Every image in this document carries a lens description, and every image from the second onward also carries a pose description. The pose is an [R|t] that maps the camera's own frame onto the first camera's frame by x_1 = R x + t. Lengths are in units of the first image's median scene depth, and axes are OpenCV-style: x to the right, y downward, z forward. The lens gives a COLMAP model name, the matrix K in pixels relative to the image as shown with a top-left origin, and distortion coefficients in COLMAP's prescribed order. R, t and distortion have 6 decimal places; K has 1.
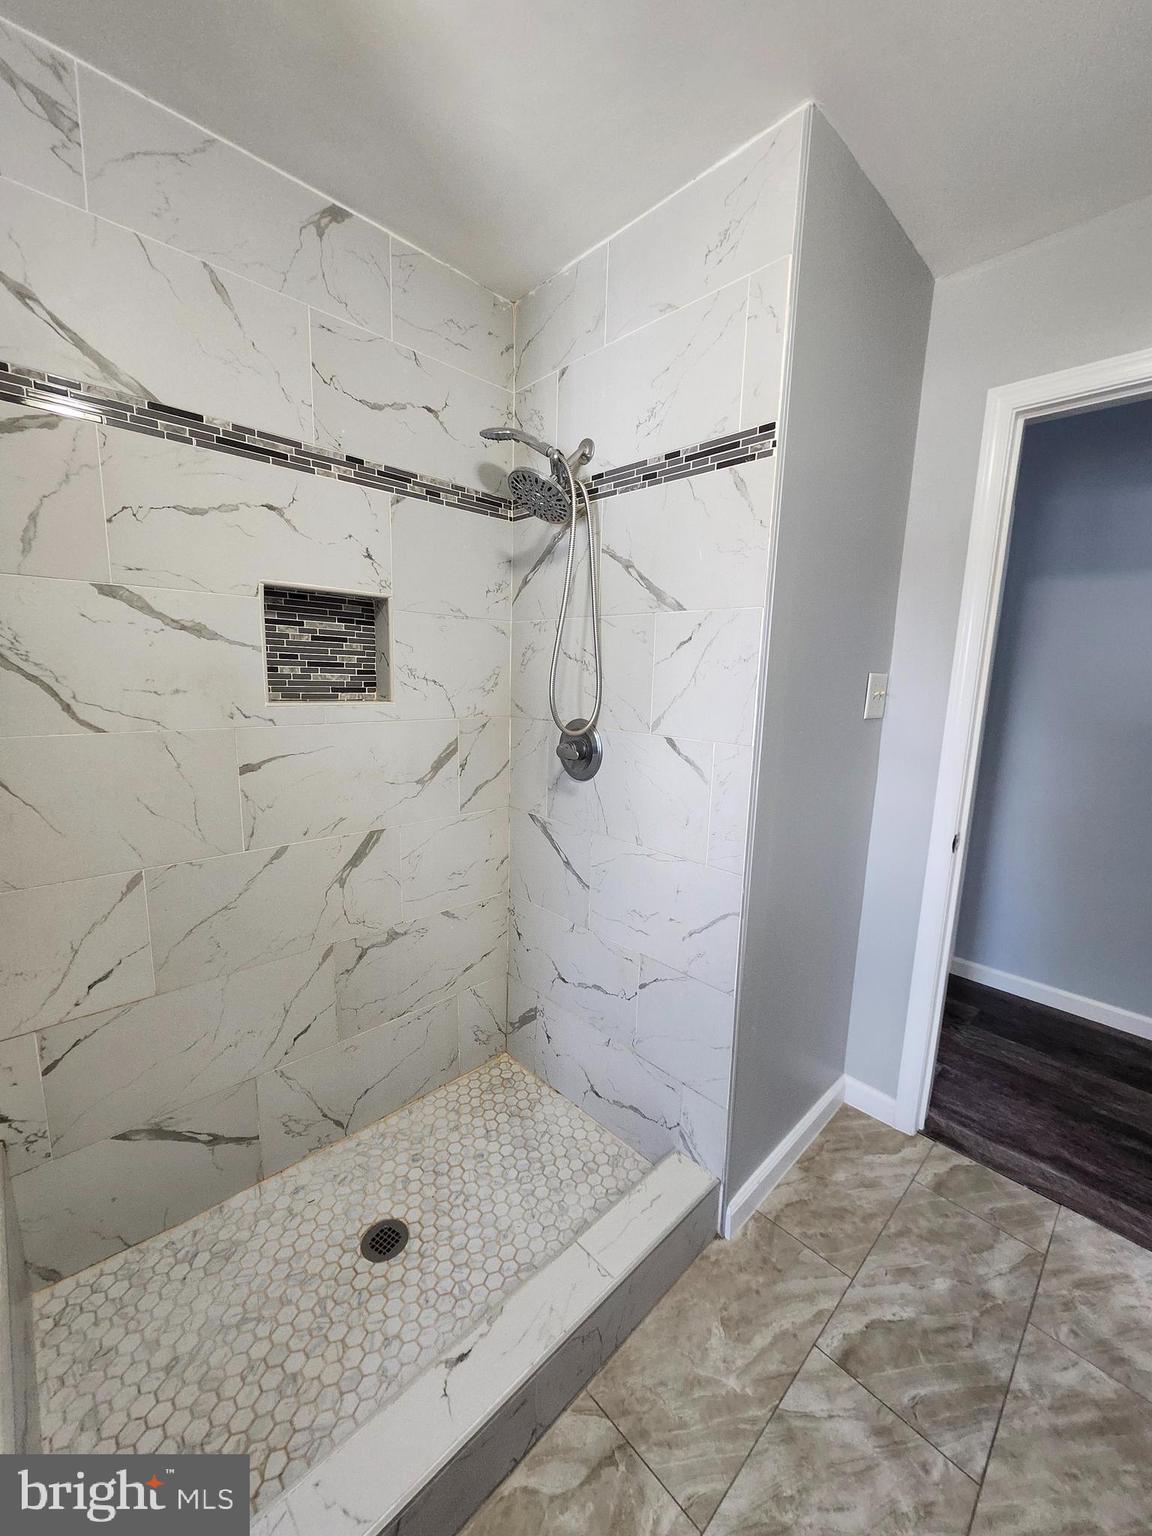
lens RADIAL K [[598.6, 0, 593.9], [0, 598.6, 773.7], [0, 0, 1]] dist [0.001445, 0.000497]
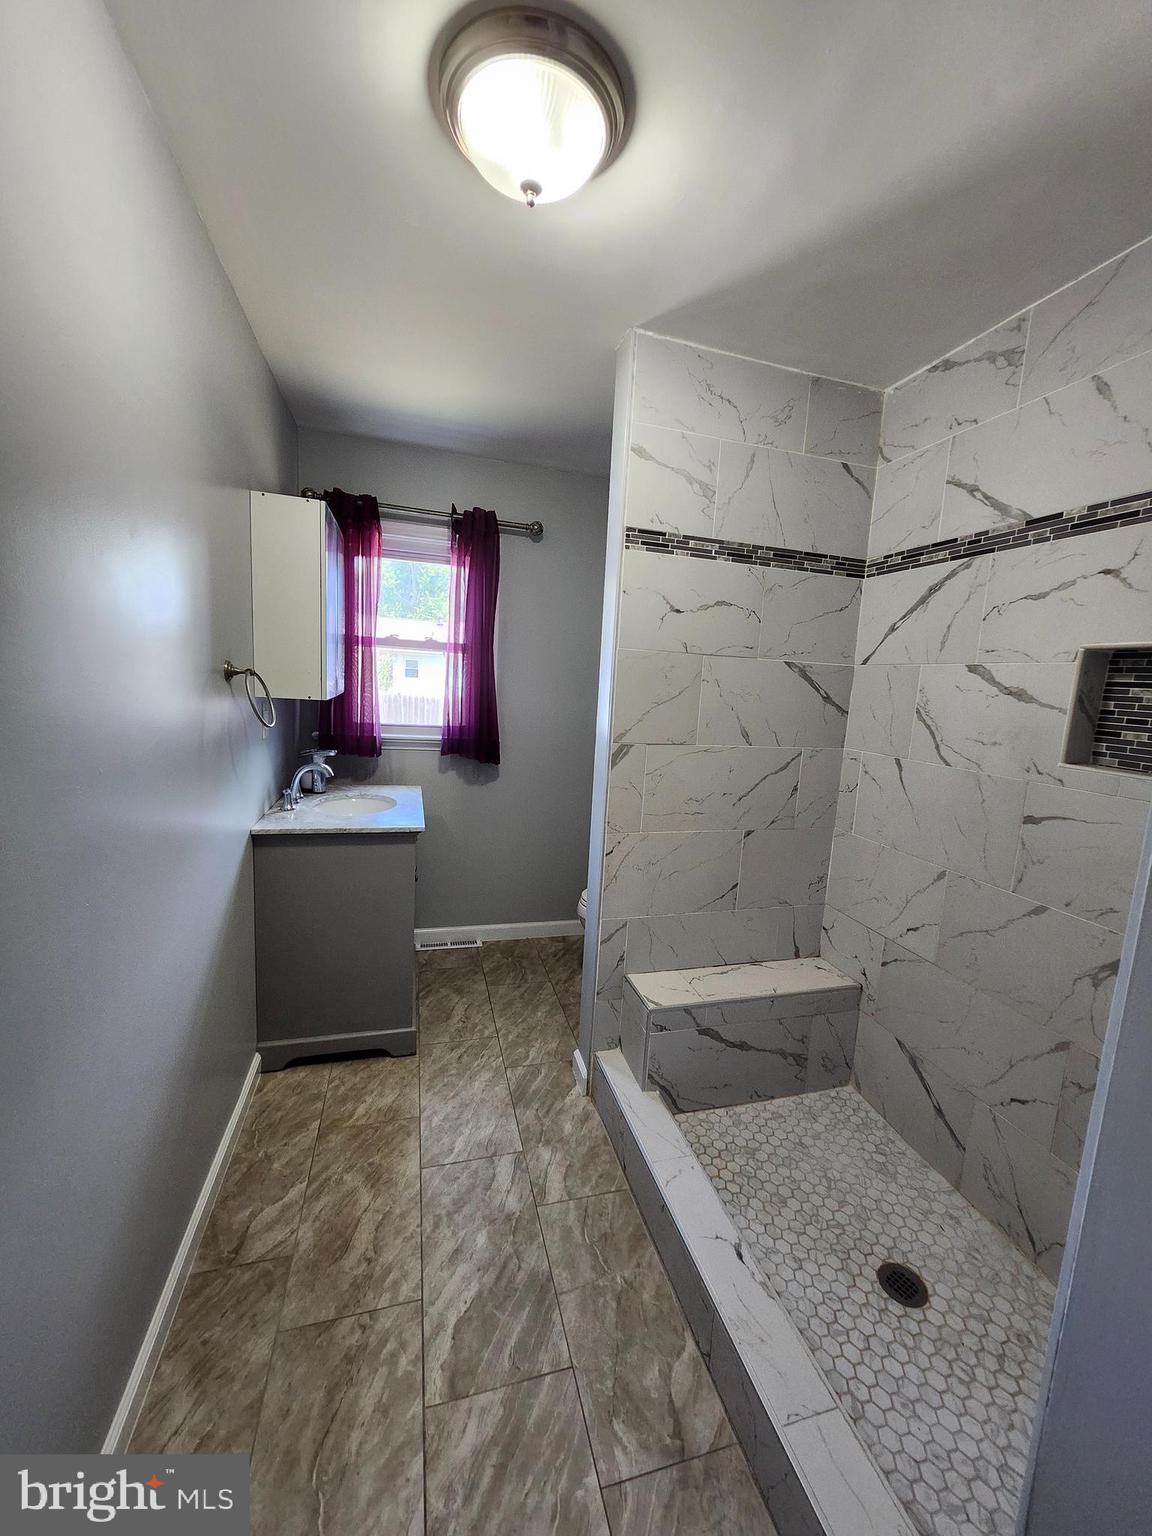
lens RADIAL K [[598.6, 0, 593.9], [0, 598.6, 773.7], [0, 0, 1]] dist [0.001445, 0.000497]
pose [[-0.463505, 0.083073, -0.882192, 0.768083], [-0.218546, 0.954122, 0.204670, -0.144213], [0.858721, 0.287665, -0.424085, 0.797165]]
